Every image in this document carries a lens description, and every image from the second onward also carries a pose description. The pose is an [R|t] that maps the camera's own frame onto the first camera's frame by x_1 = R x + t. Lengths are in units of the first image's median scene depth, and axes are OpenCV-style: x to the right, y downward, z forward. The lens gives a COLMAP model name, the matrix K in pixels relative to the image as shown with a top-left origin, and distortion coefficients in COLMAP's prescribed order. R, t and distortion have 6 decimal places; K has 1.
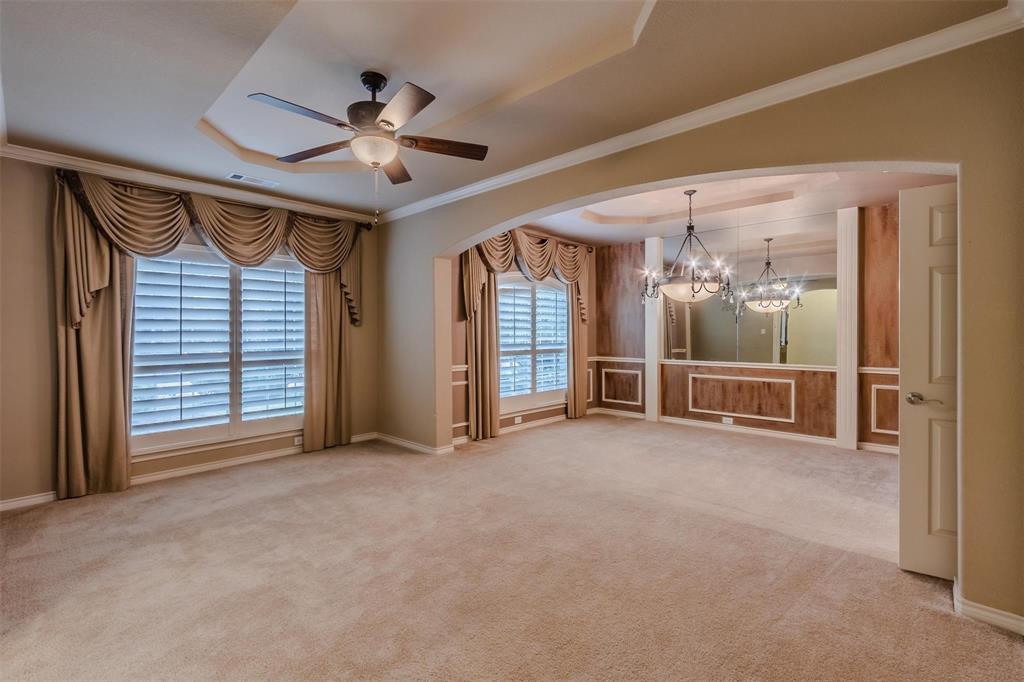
lens RADIAL K [[453.2, 0, 509.5], [0, 453.2, 338.8], [0, 0, 1]] dist [0.004723, -0.002668]
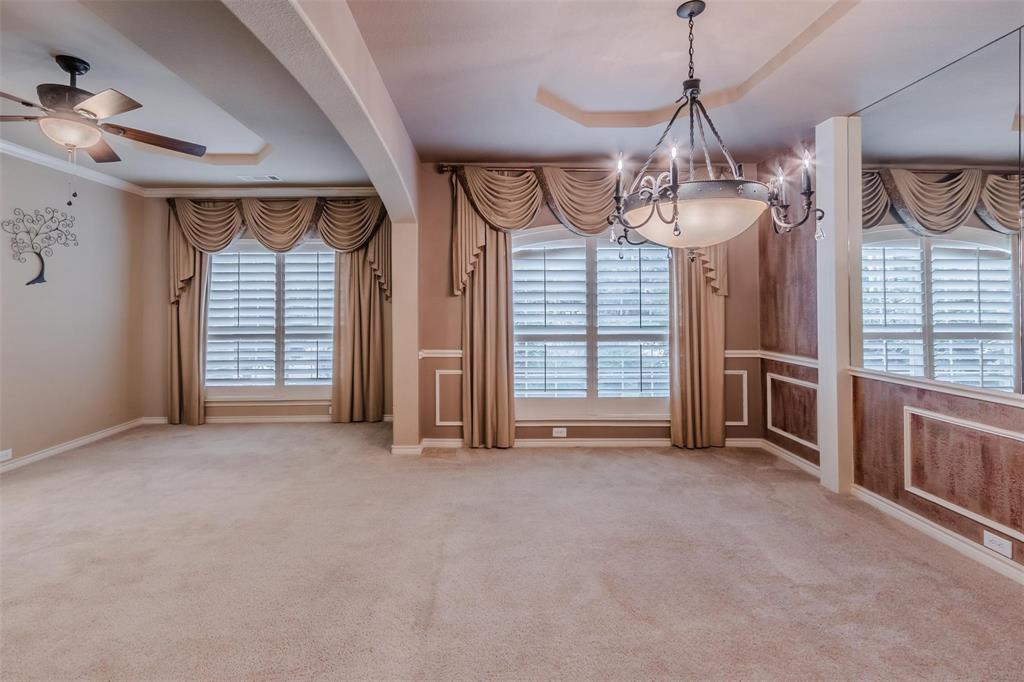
lens RADIAL K [[453.2, 0, 497.3], [0, 453.2, 306.3], [0, 0, 1]] dist [0.004723, -0.002668]
pose [[0.693005, -0.000469, -0.720933, 0.478693], [-0.008869, 0.999919, -0.009177, -0.011827], [0.720878, 0.012754, 0.692944, 0.444674]]
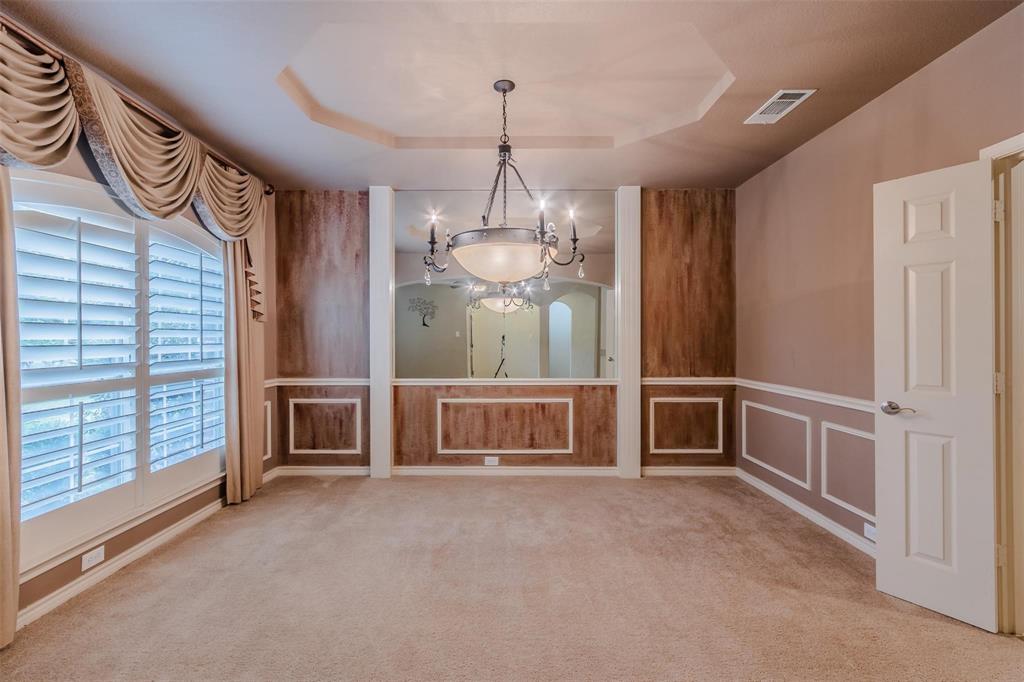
lens RADIAL K [[453.2, 0, 504.1], [0, 453.2, 337.4], [0, 0, 1]] dist [0.004723, -0.002668]
pose [[0.735483, 0.000205, 0.677543, 0.014715], [0.009301, 0.999903, -0.010400, -0.005592], [-0.677479, 0.013951, 0.735410, 0.476355]]
